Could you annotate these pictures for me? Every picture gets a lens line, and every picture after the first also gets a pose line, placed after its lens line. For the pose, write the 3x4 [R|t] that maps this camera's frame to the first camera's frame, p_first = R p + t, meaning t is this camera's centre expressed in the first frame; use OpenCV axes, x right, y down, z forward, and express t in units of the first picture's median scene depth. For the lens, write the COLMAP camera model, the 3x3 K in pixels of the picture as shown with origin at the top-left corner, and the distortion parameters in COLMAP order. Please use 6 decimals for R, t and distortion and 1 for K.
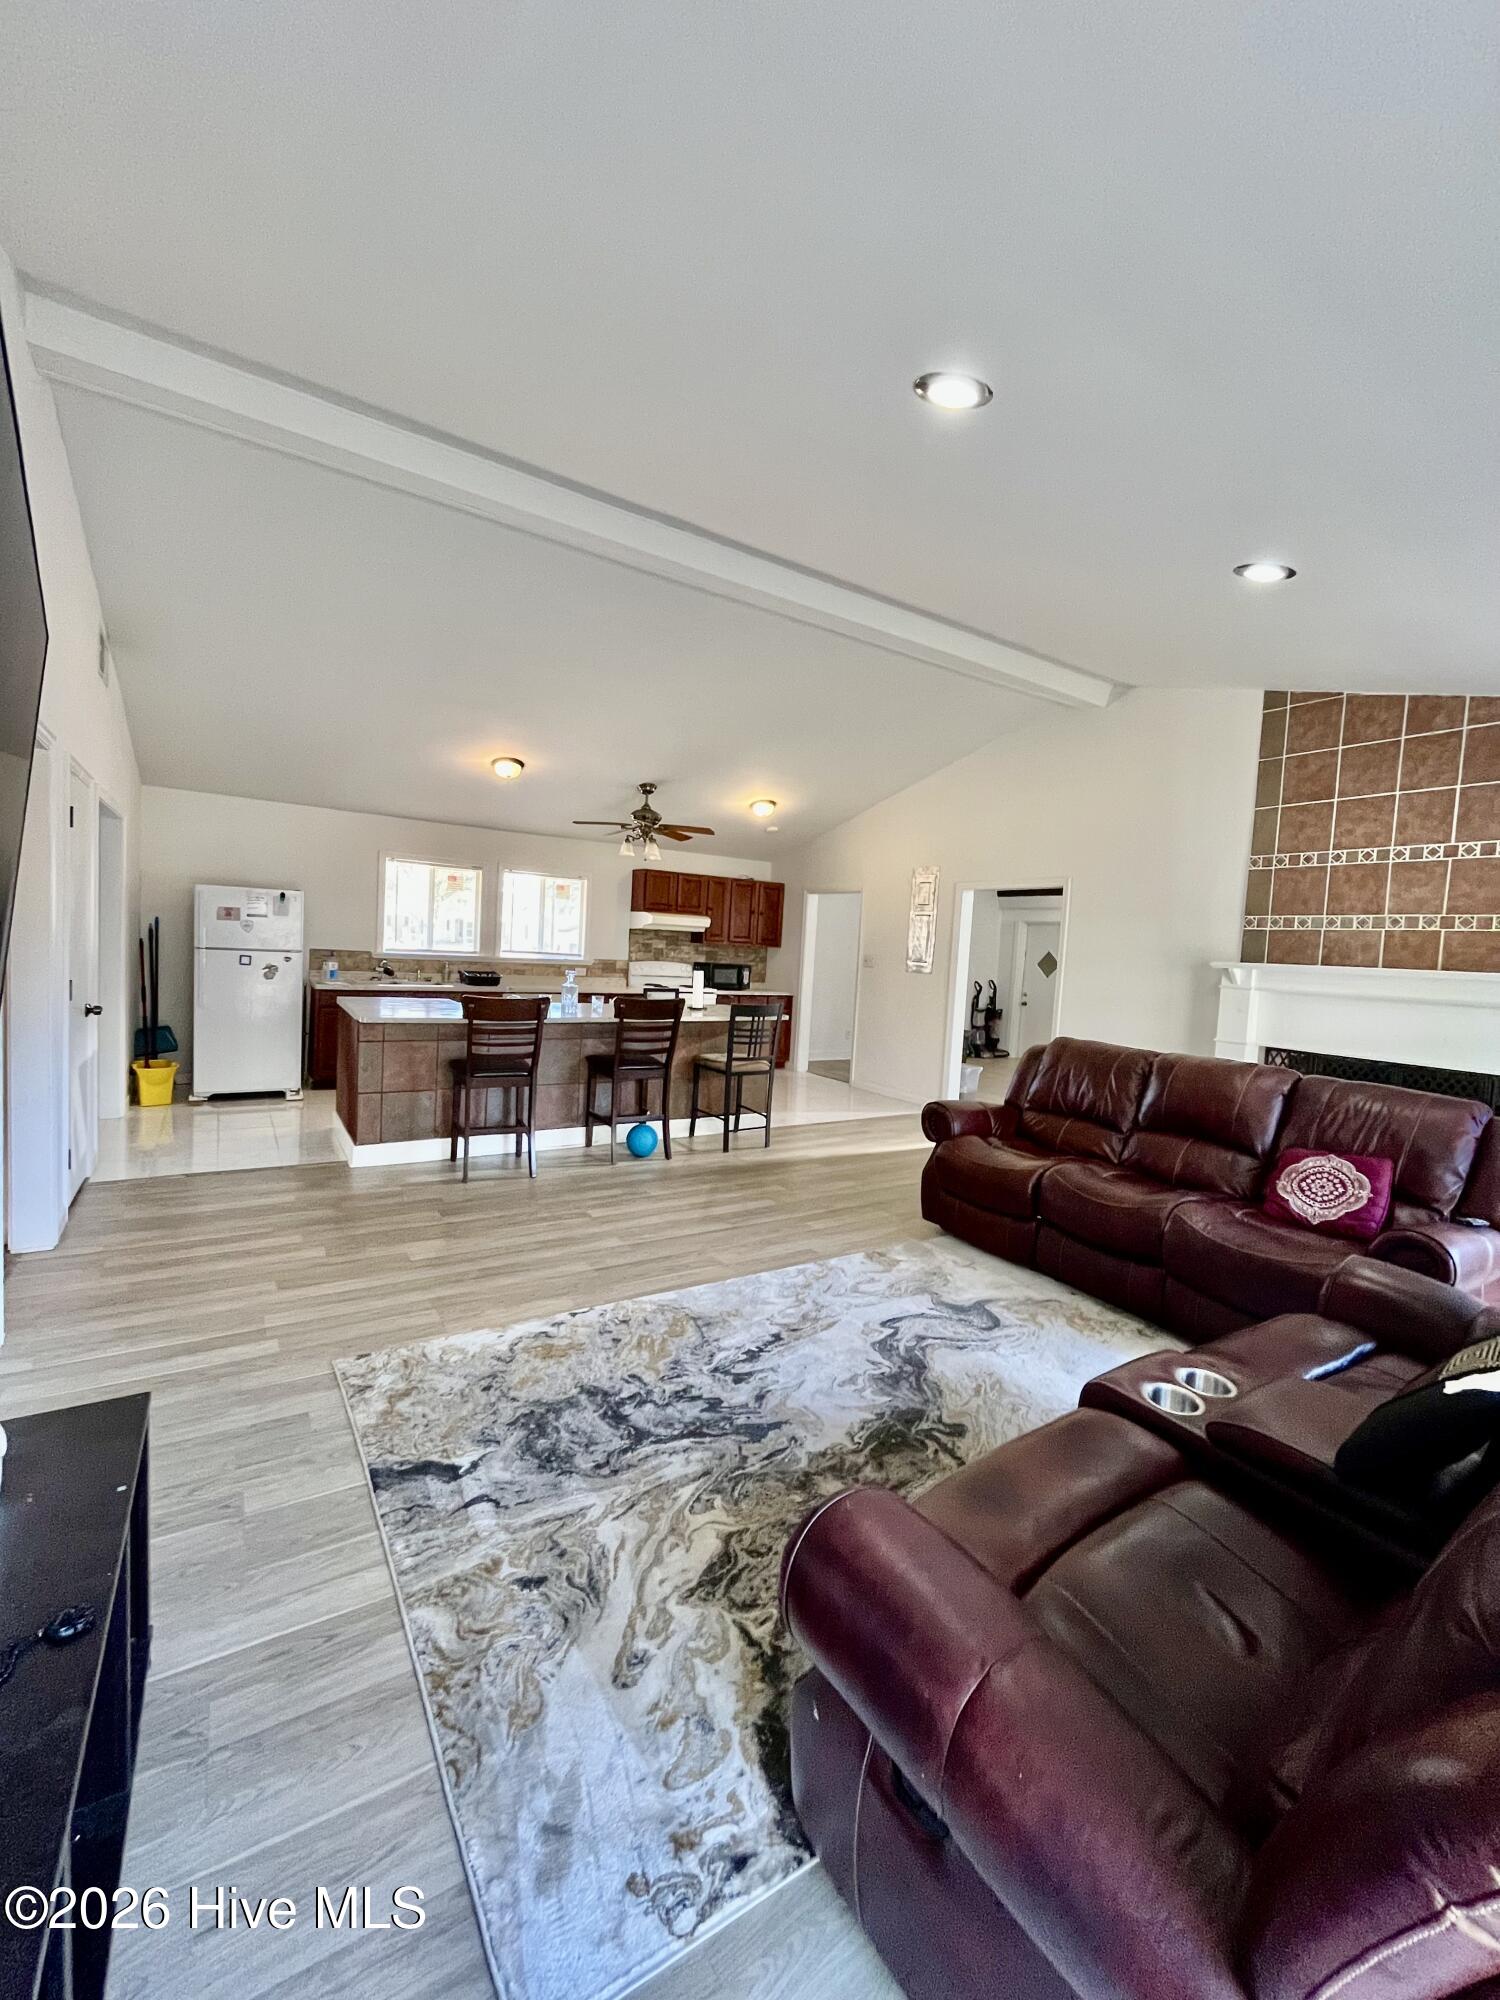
lens RADIAL K [[808.1, 0, 751.7], [0, 808.1, 998.4], [0, 0, 1]] dist [-0.001416, -0.000208]
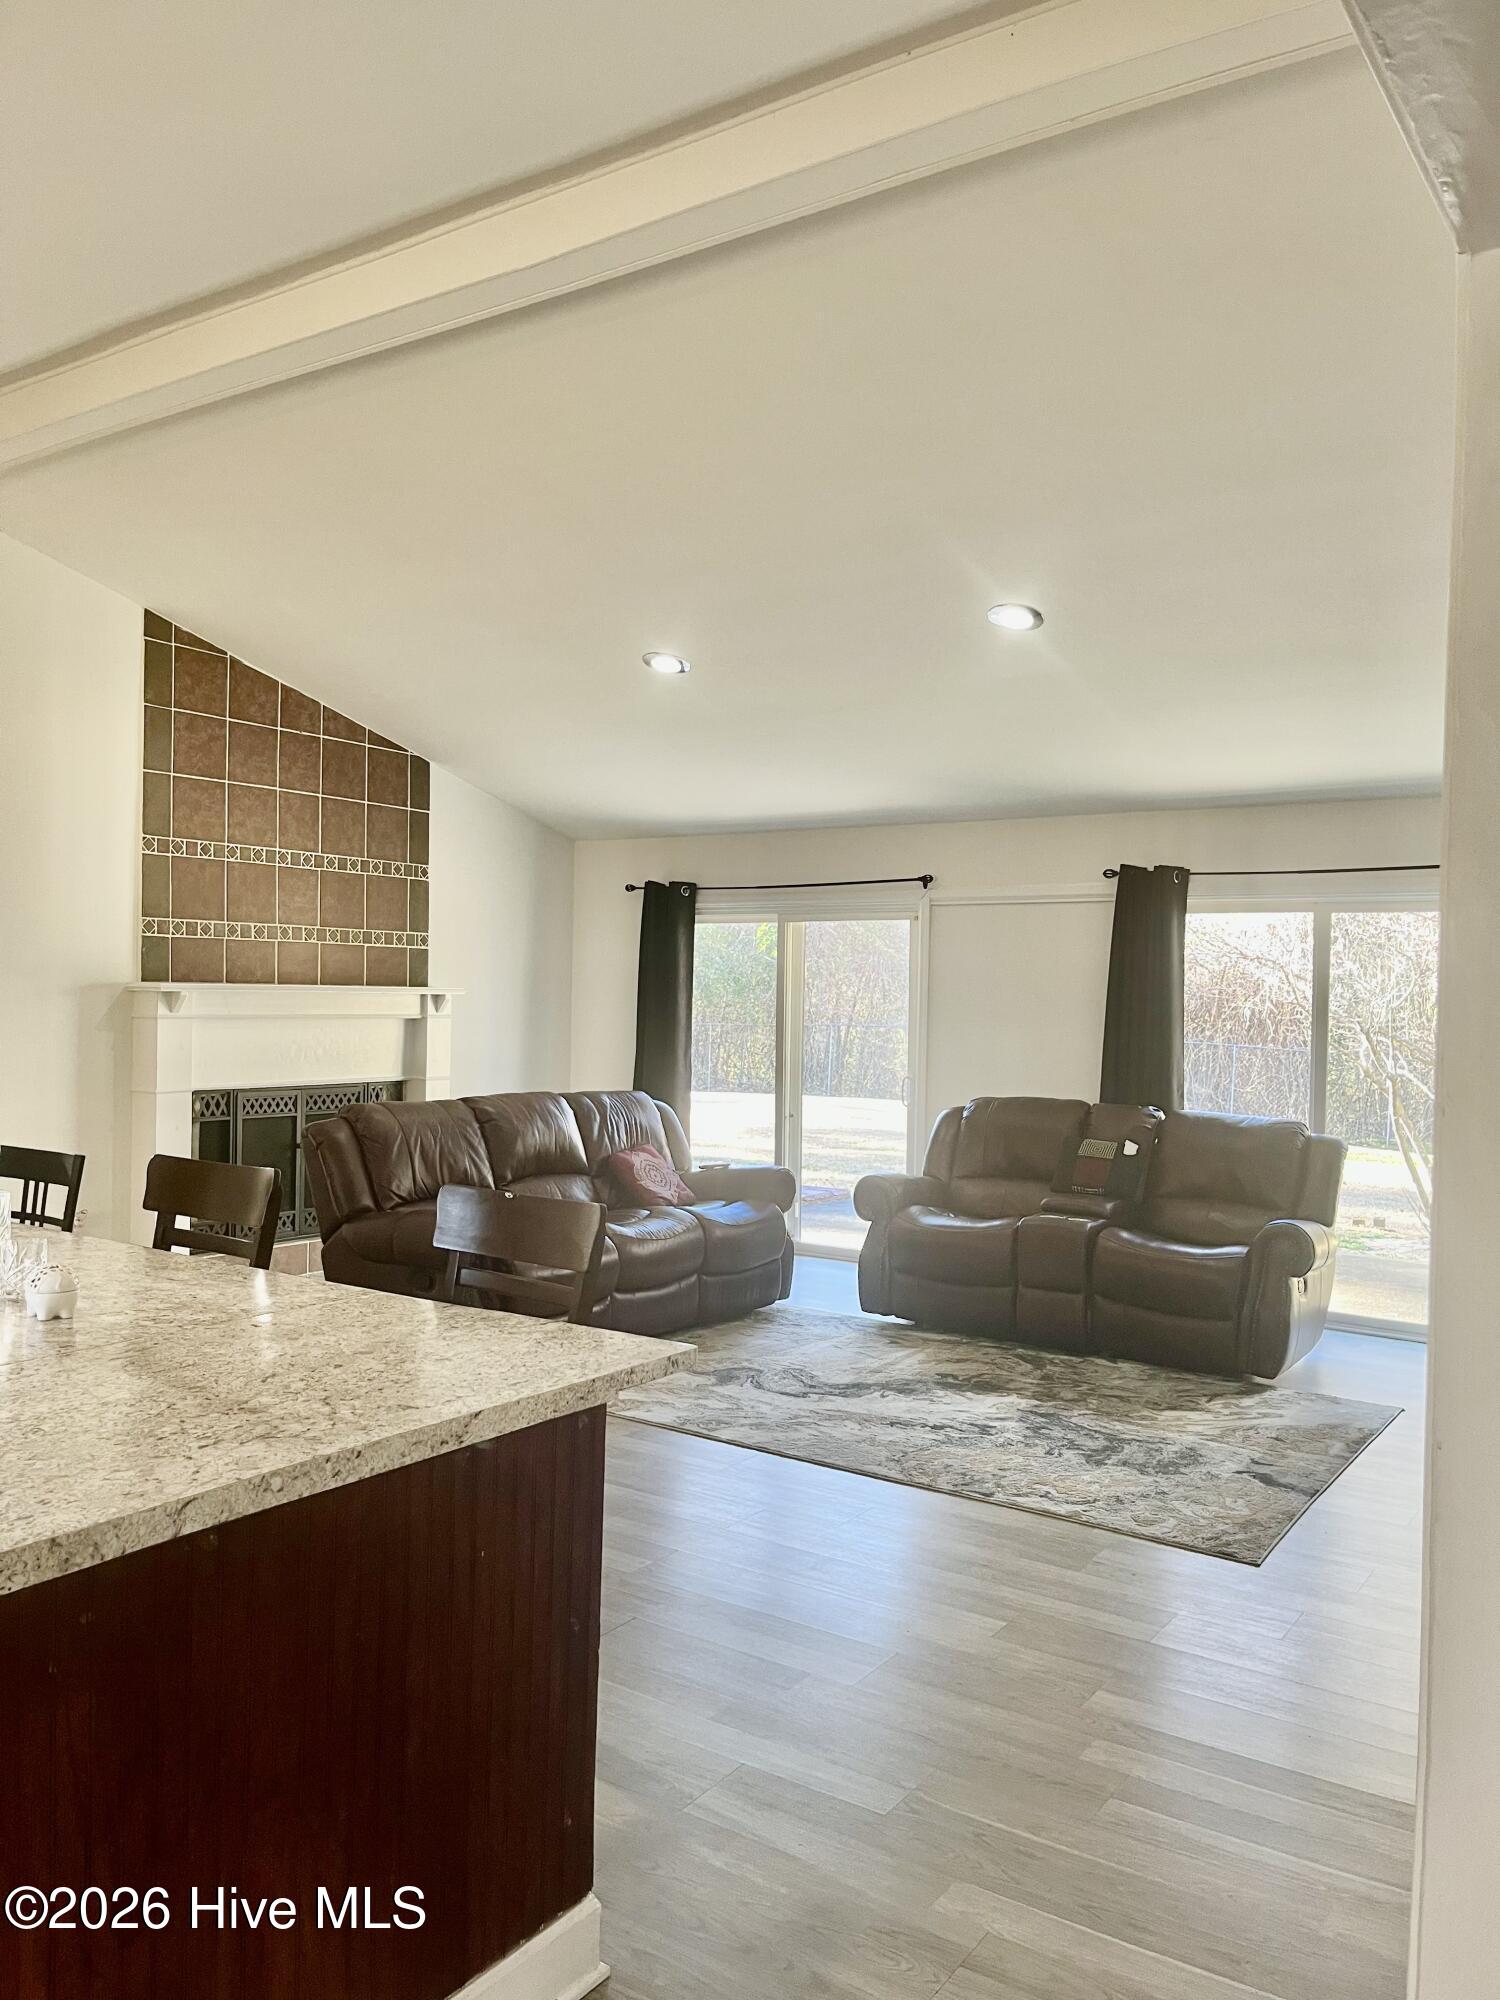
lens RADIAL K [[1509.7, 0, 742.5], [0, 1509.7, 1018.1], [0, 0, 1]] dist [0.054988, -0.058527]
pose [[-0.387093, -0.078353, 0.918705, -1.291172], [0.016932, 0.995611, 0.092046, -0.193809], [-0.921885, 0.051186, -0.384068, 1.560922]]
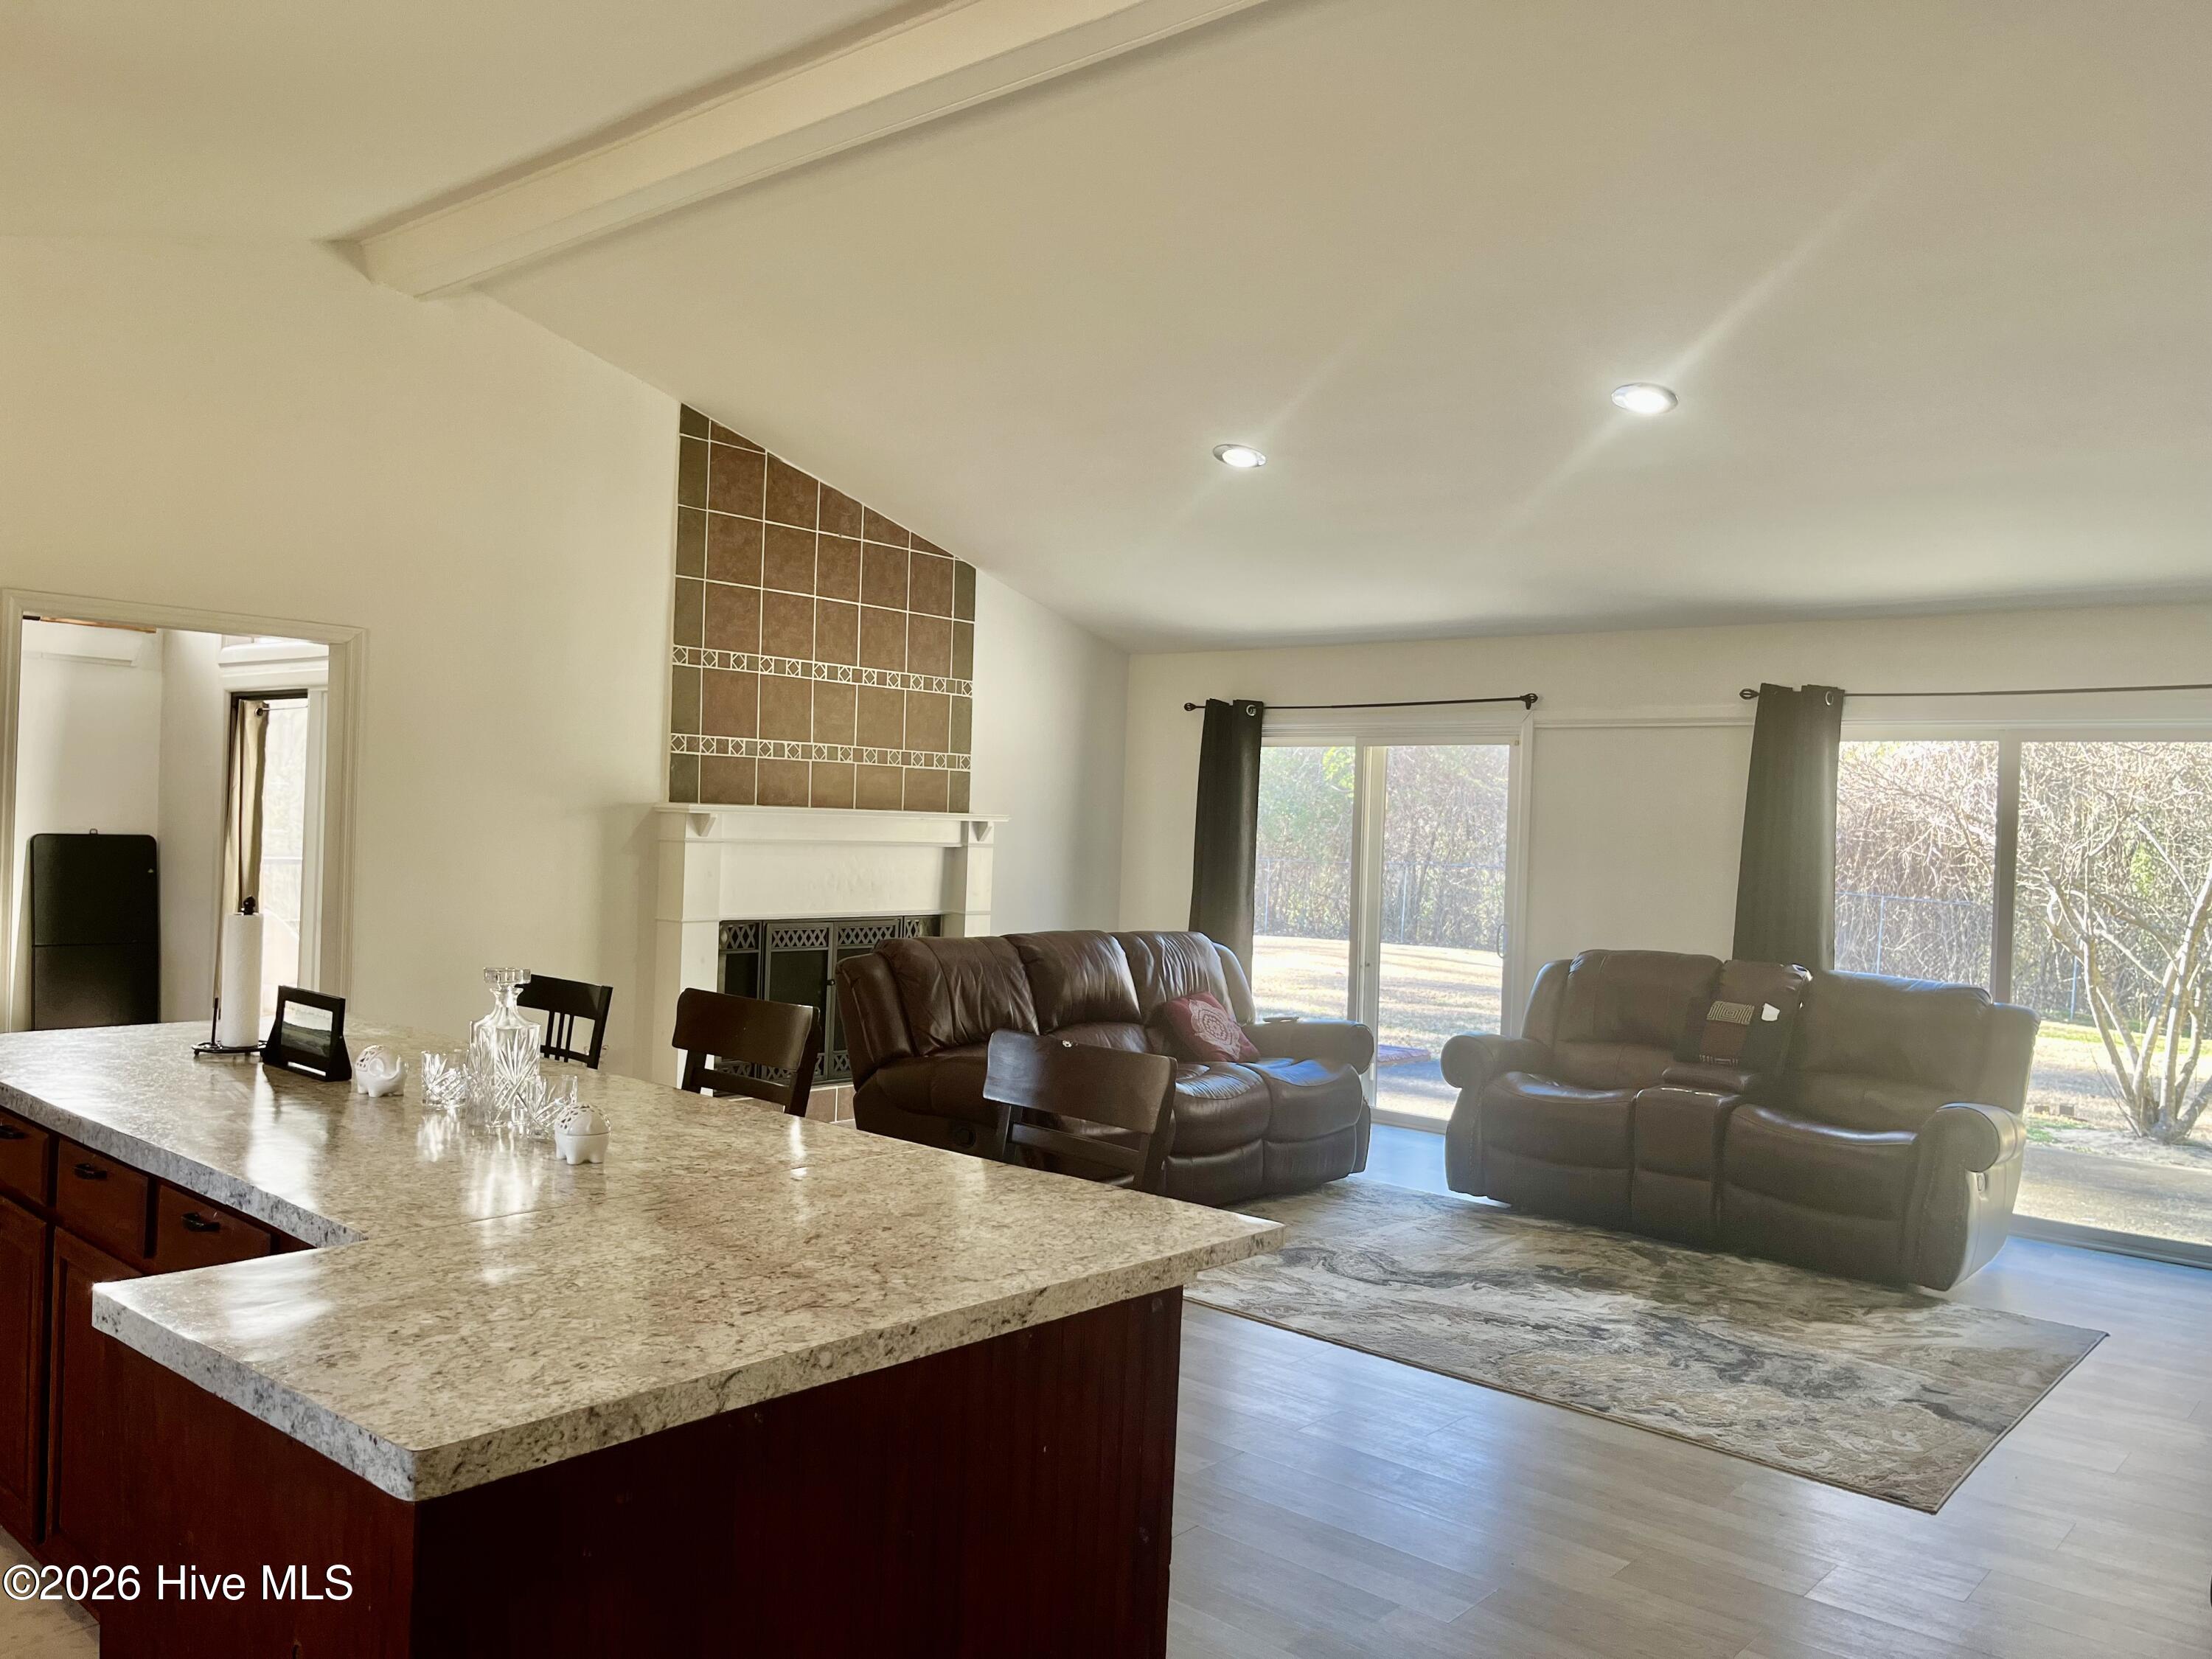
lens RADIAL K [[1669.7, 0, 1113.2], [0, 1669.7, 836.9], [0, 0, 1]] dist [0.054988, -0.058527]
pose [[-0.279330, -0.075437, 0.957227, -1.269773], [0.008739, 0.996668, 0.081095, -0.190816], [-0.960155, 0.031017, -0.277740, 1.569740]]
